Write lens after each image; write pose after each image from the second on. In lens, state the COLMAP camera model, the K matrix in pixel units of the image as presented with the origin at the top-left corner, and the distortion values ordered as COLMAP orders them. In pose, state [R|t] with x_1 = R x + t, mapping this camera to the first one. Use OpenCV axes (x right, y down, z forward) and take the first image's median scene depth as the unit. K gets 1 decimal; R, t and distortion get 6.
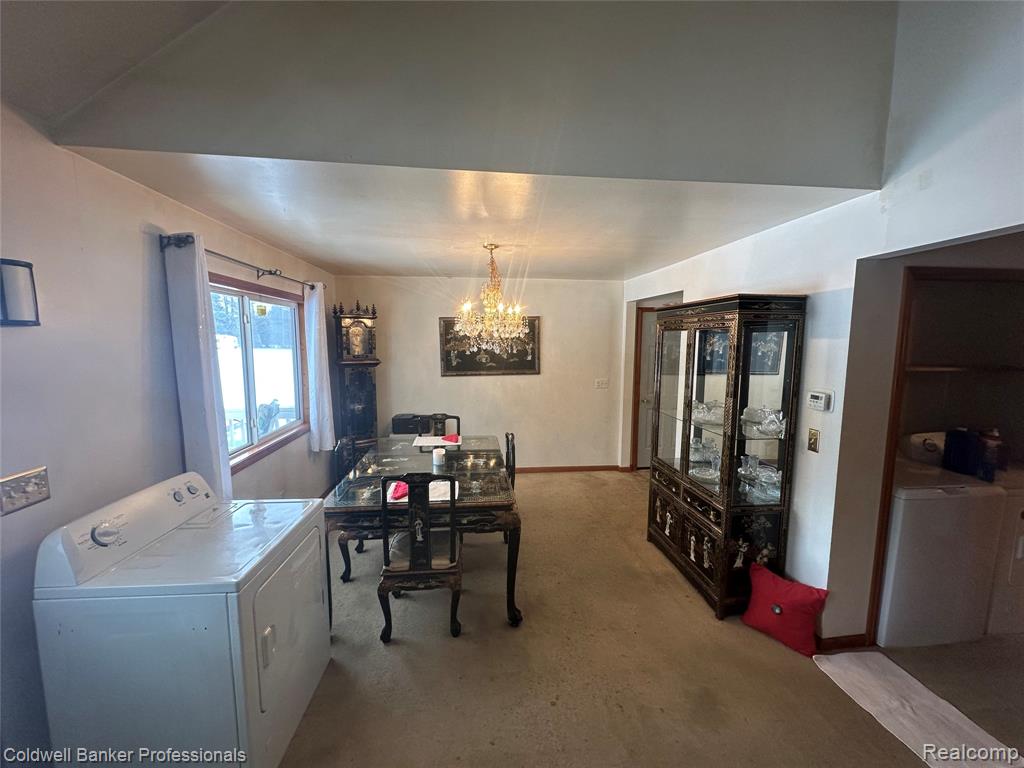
lens RADIAL K [[405.9, 0, 512.3], [0, 405.9, 385.2], [0, 0, 1]] dist [0.000983, 0.000117]
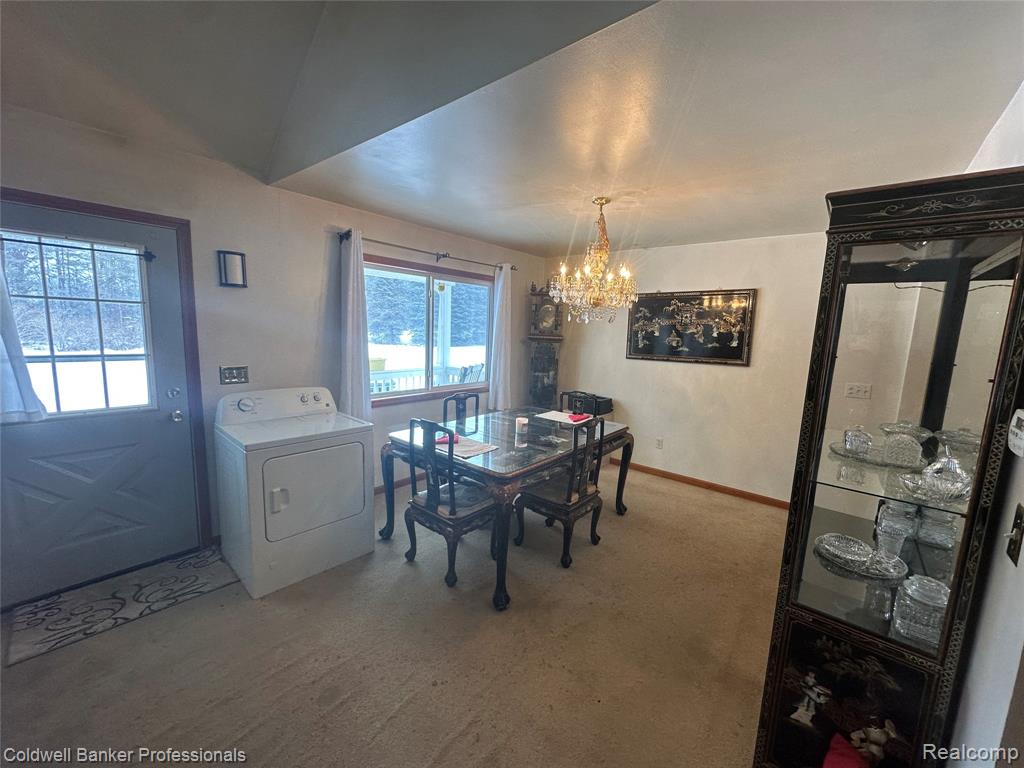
lens RADIAL K [[405.9, 0, 513.8], [0, 405.9, 384.4], [0, 0, 1]] dist [0.000983, 0.000117]
pose [[0.696449, 0.123443, -0.706909, 0.488967], [-0.116101, 0.991498, 0.058755, 0.019125], [0.708152, 0.041153, 0.704860, 0.273886]]
